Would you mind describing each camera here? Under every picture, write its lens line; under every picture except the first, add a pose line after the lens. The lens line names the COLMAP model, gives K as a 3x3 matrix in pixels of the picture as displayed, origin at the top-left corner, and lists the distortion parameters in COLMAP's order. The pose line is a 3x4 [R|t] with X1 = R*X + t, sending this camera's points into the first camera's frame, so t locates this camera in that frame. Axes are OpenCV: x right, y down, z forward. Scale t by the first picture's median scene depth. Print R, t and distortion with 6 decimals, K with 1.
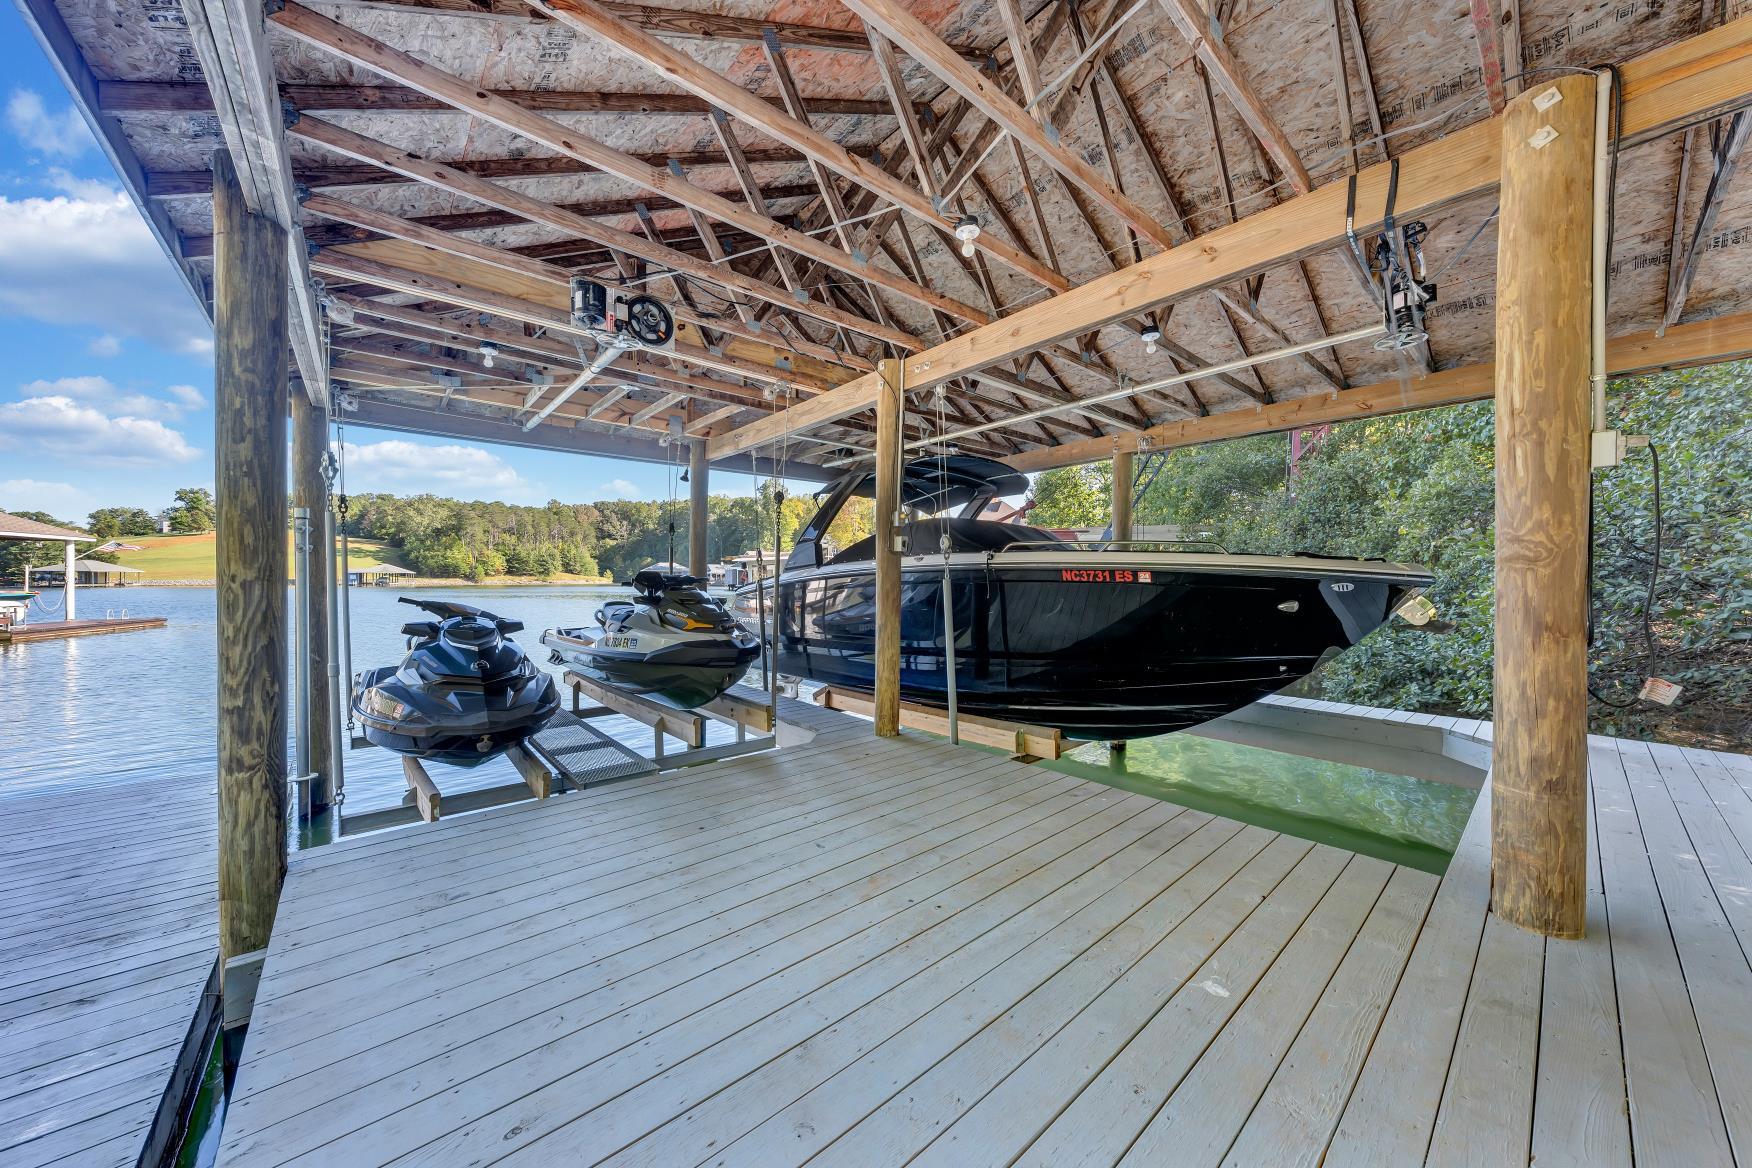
lens RADIAL K [[597.7, 0, 880.3], [0, 597.7, 582.4], [0, 0, 1]] dist [-0.002572, 0.000458]
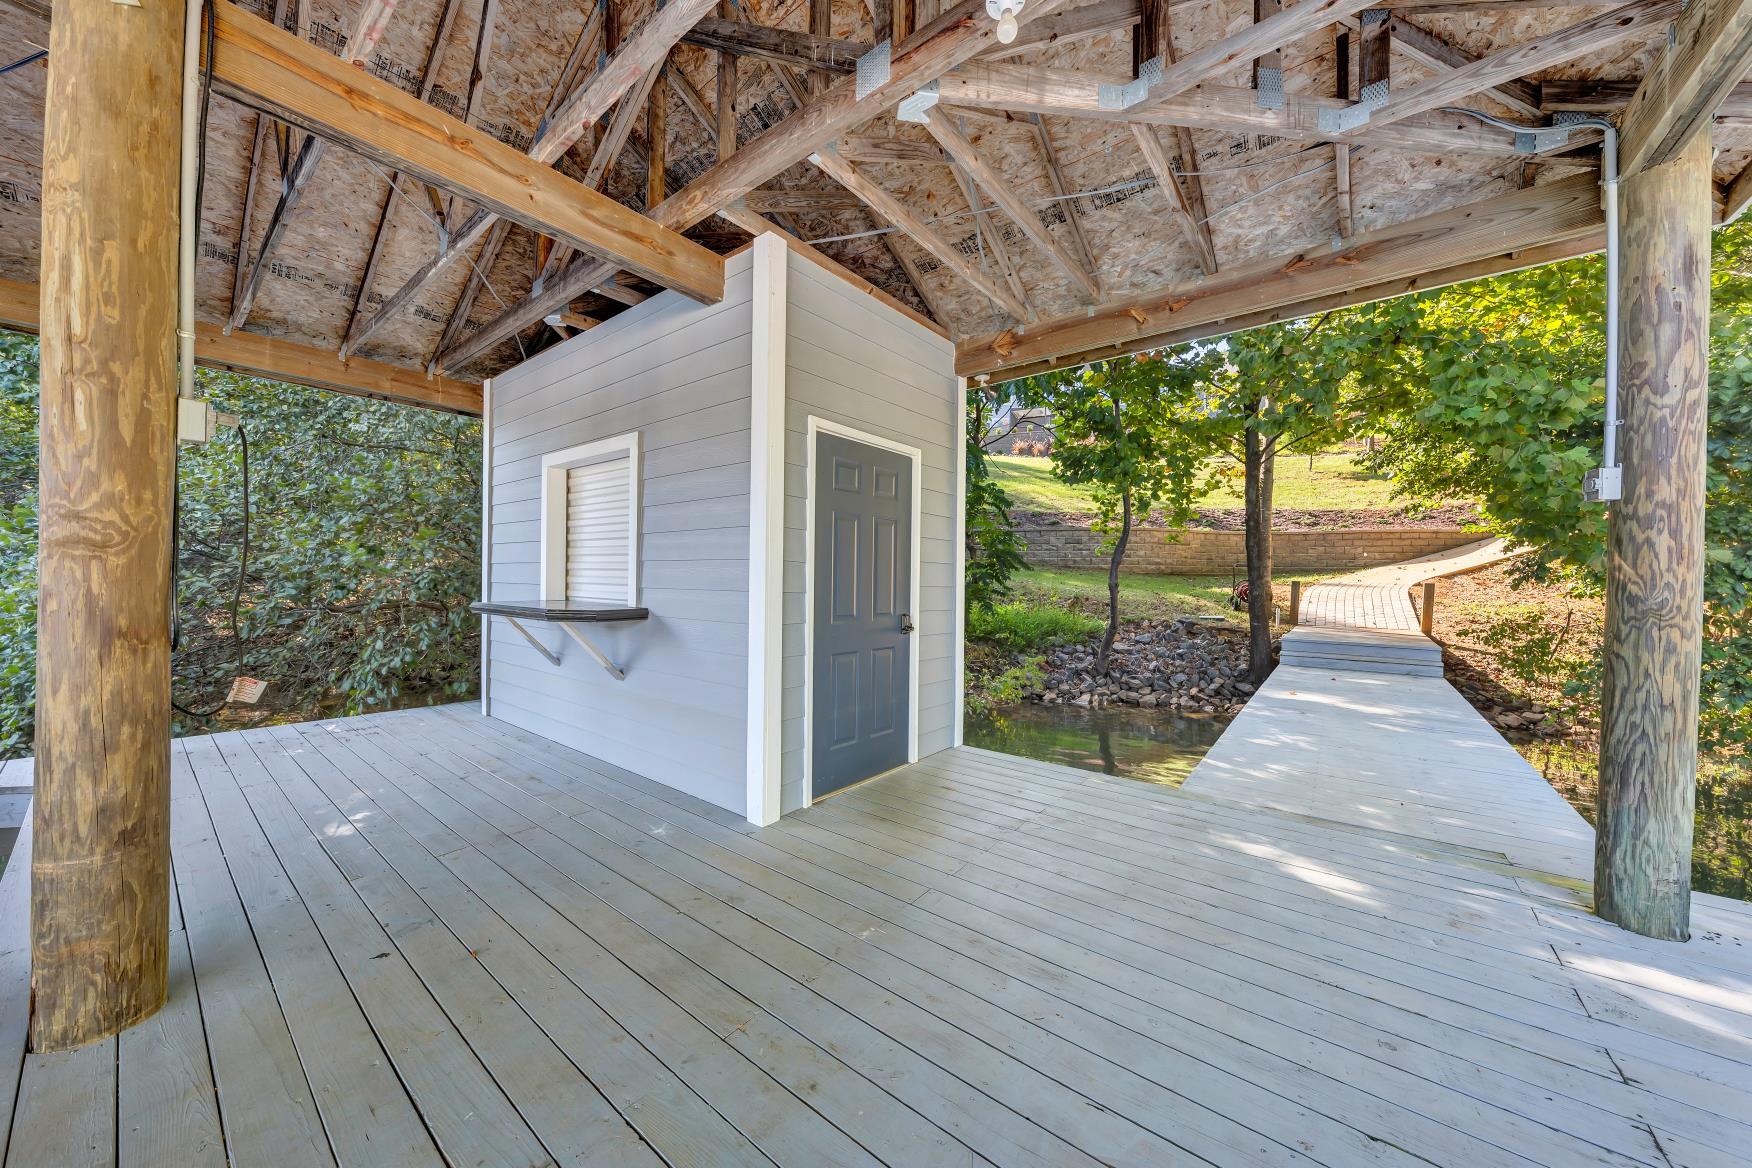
lens RADIAL K [[597.7, 0, 879.7], [0, 597.7, 578.9], [0, 0, 1]] dist [-0.002572, 0.000458]
pose [[-0.191112, -0.002032, 0.981566, 0.162409], [-0.005078, 0.999987, 0.001082, -0.000919], [-0.981555, -0.004777, -0.191120, 0.170812]]
